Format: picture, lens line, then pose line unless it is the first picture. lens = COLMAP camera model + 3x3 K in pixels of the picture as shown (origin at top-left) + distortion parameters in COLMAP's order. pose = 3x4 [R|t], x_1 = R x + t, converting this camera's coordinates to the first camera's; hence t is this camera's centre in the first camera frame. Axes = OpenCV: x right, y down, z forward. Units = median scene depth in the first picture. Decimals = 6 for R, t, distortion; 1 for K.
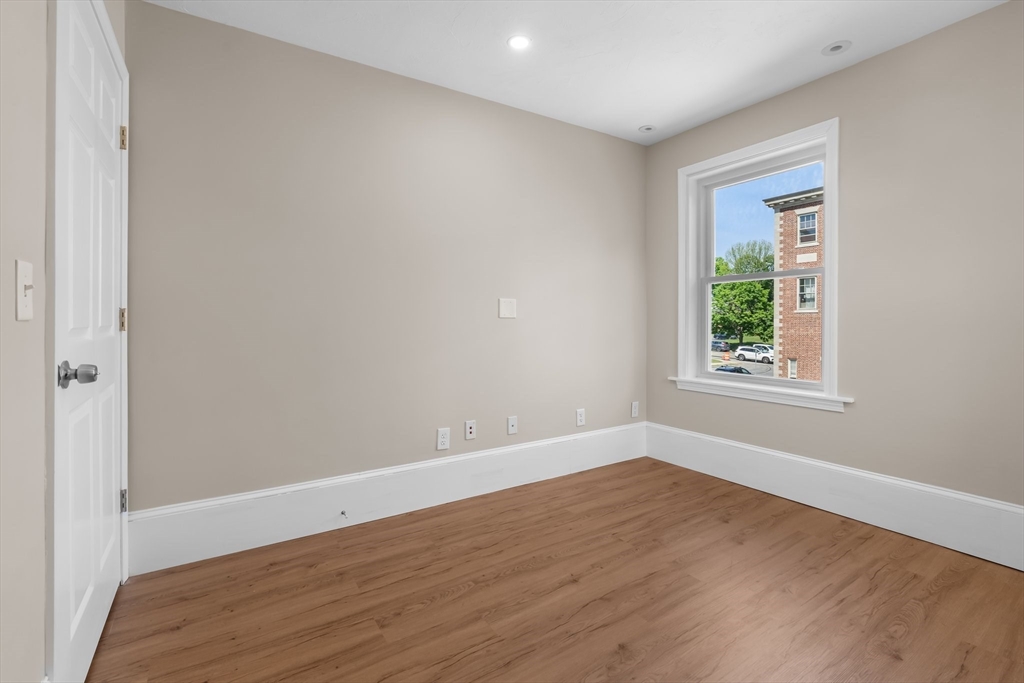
lens RADIAL K [[465.0, 0, 532.1], [0, 465.0, 324.6], [0, 0, 1]] dist [0.001549, -0.000107]
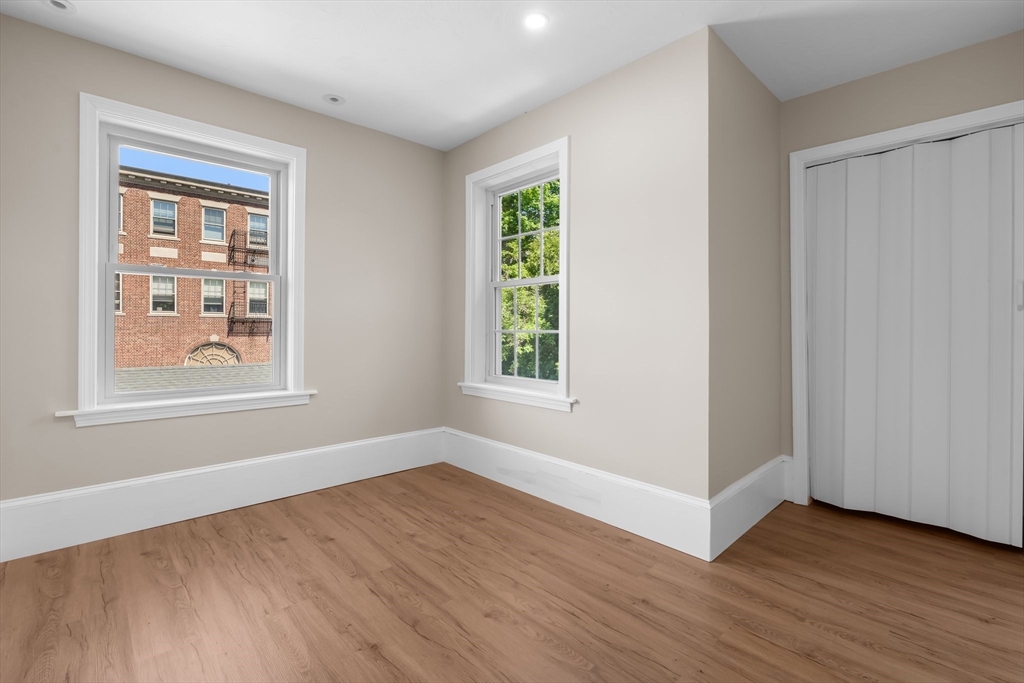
lens RADIAL K [[465.0, 0, 507.9], [0, 465.0, 327.2], [0, 0, 1]] dist [0.001549, -0.000107]
pose [[-0.131251, -0.000328, 0.991349, -0.558509], [-0.000942, 1.000000, 0.000206, -0.004029], [-0.991349, -0.000907, -0.131251, 0.658939]]
